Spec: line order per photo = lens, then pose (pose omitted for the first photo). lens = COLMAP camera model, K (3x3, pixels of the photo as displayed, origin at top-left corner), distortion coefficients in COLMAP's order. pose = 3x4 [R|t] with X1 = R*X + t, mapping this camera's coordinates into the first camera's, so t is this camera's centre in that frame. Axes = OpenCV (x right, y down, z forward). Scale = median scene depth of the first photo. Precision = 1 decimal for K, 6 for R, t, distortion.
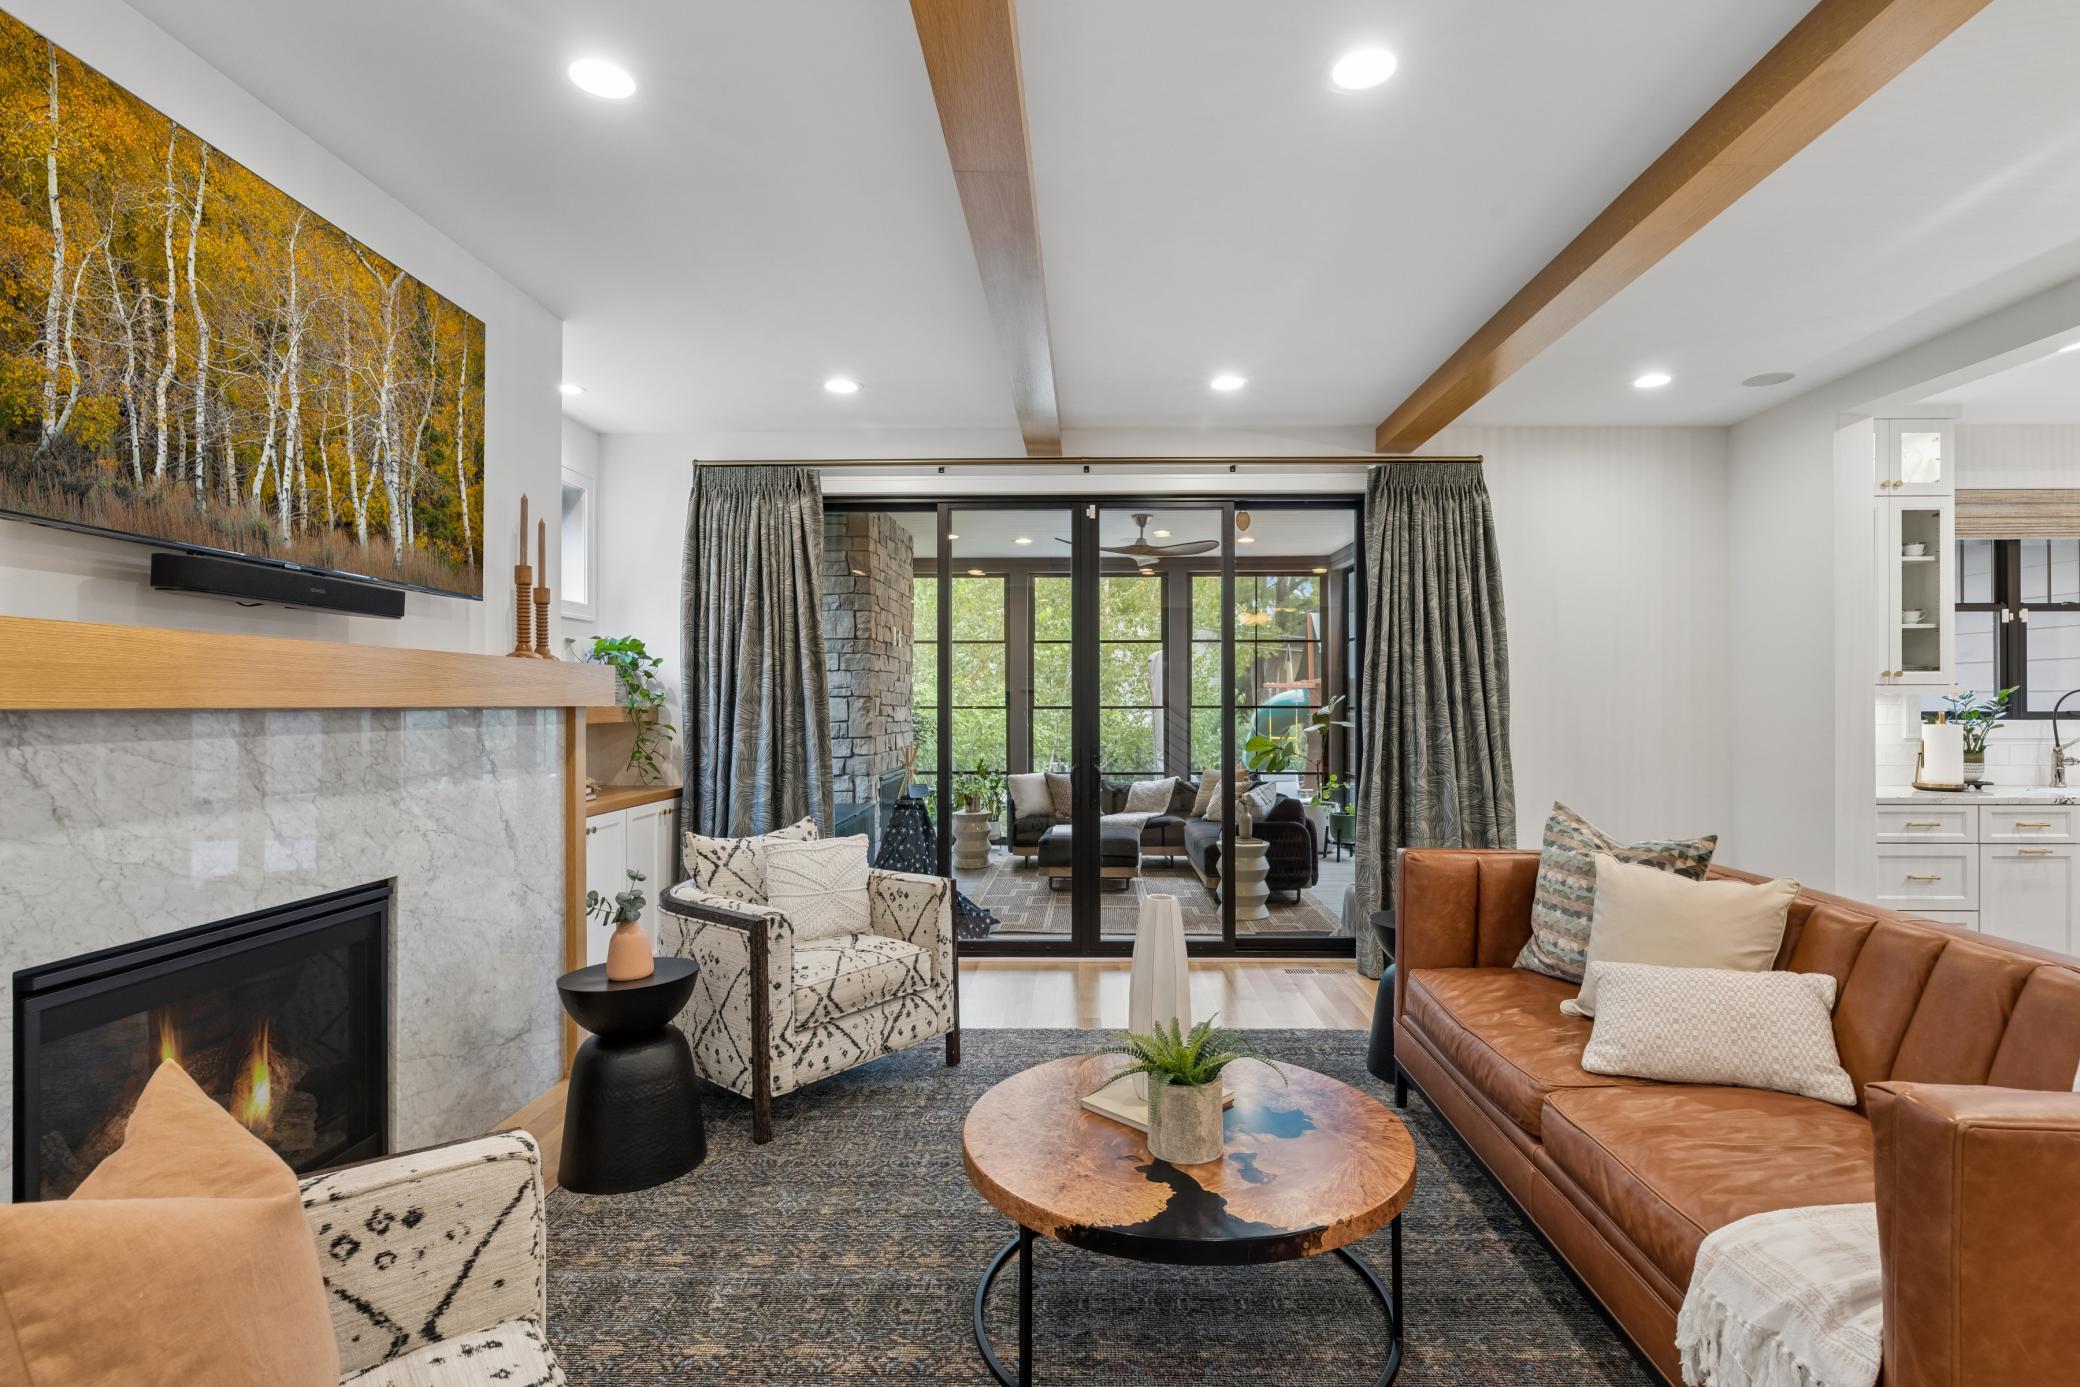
lens RADIAL K [[966.4, 0, 1052.5], [0, 966.4, 700.1], [0, 0, 1]] dist [-0.002145, 0.000043]
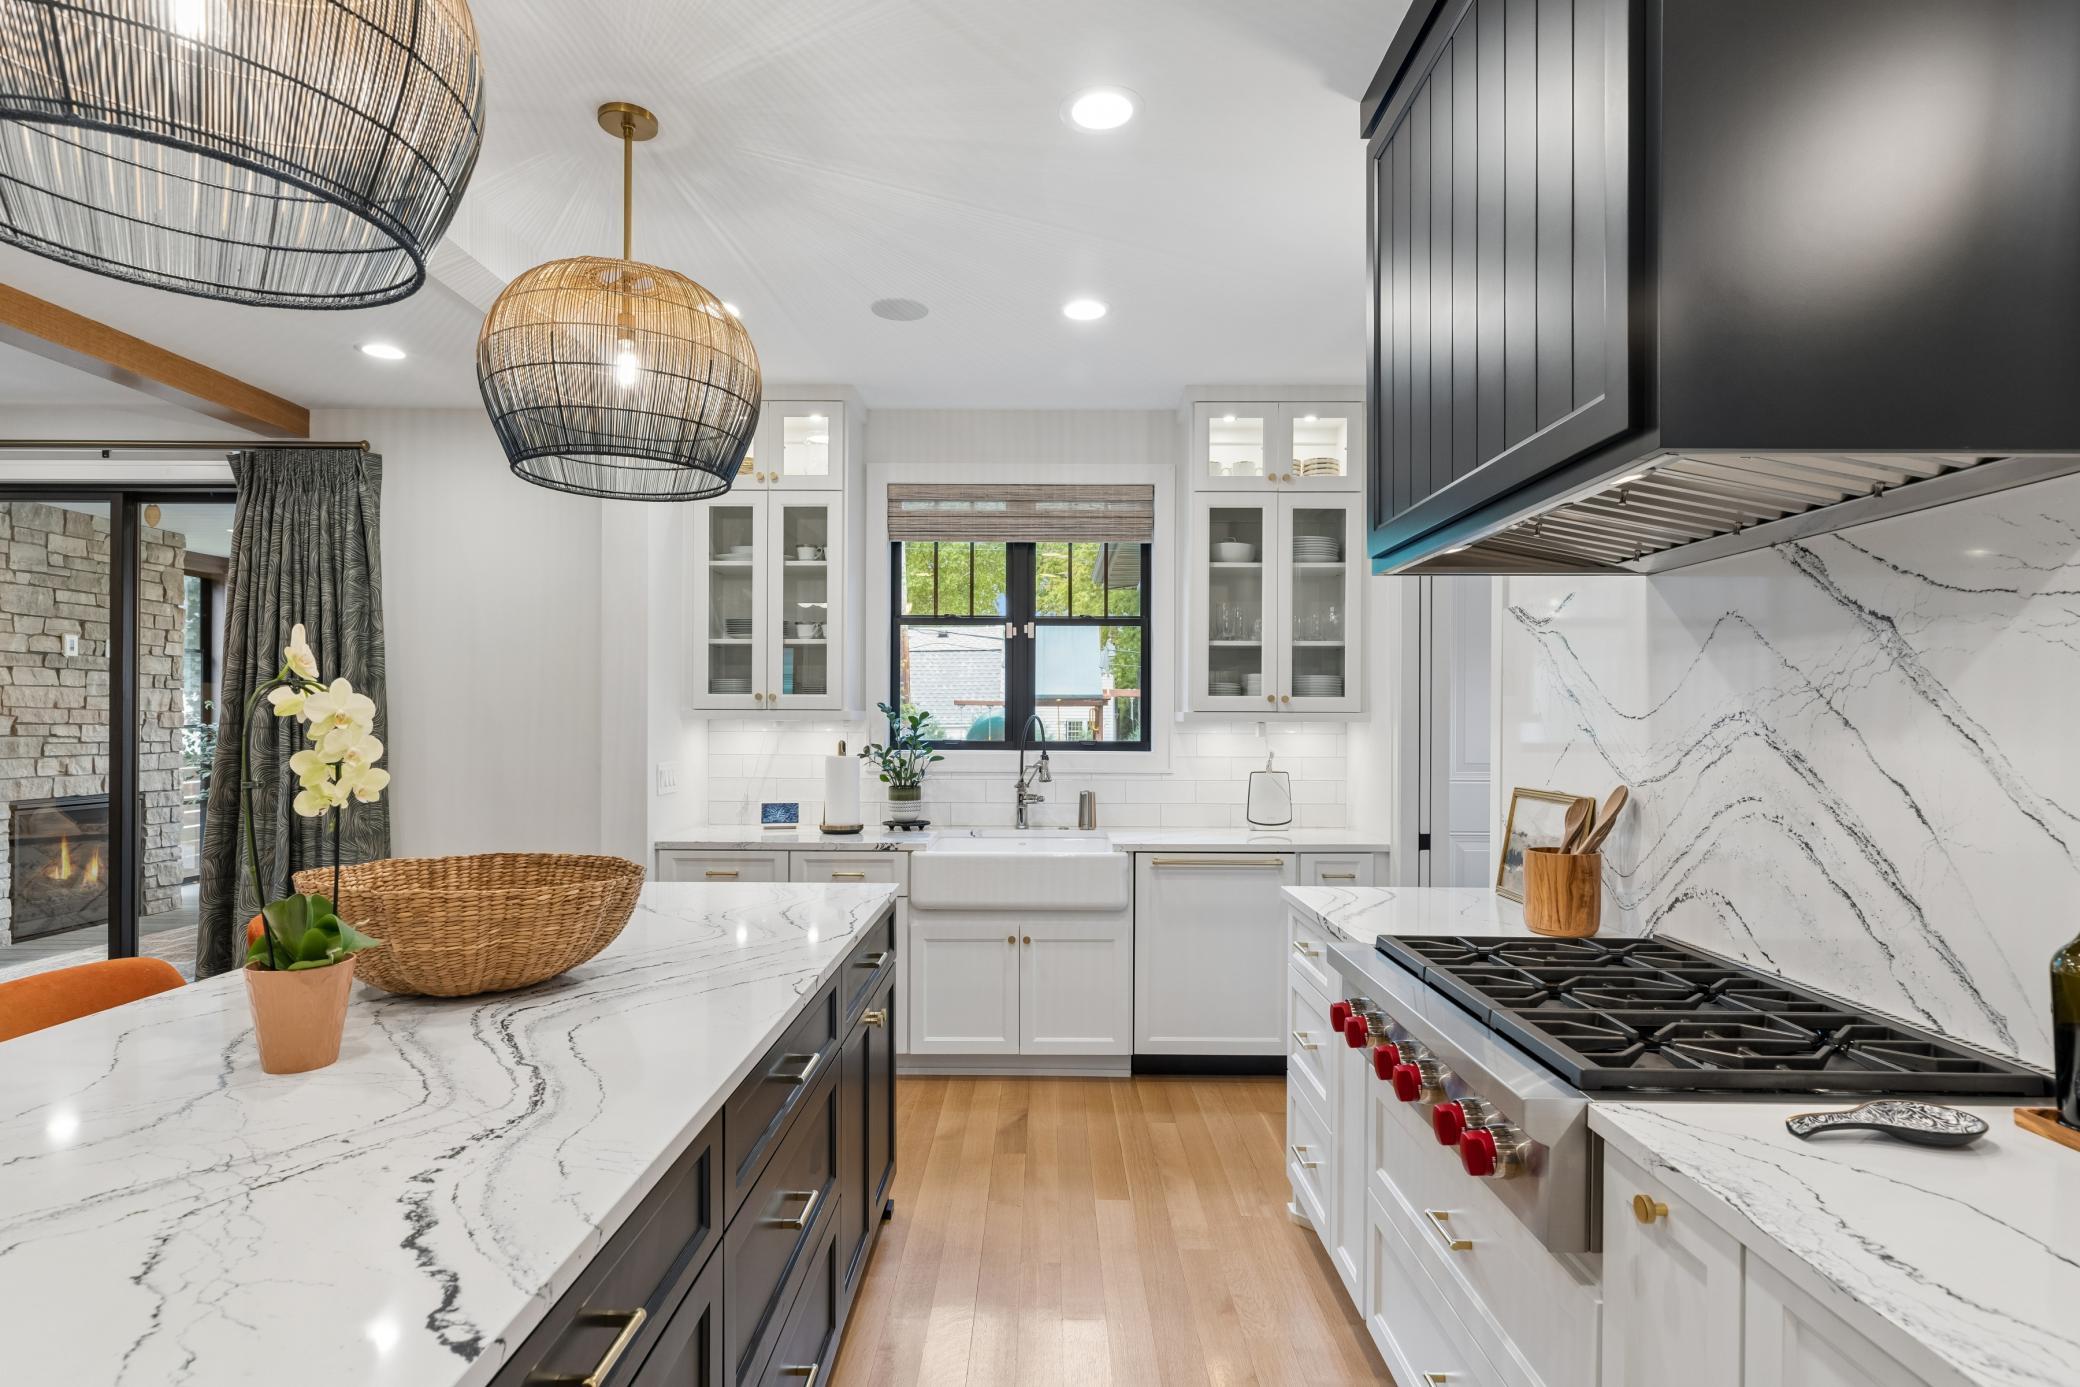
lens RADIAL K [[1165.4, 0, 1041.1], [0, 1165.4, 727.8], [0, 0, 1]] dist [-0.002452, -0.000518]
pose [[0.999195, -0.001473, 0.040091, 0.973062], [0.001622, 0.999992, -0.003680, 0.003122], [-0.040085, 0.003742, 0.999189, -0.040601]]
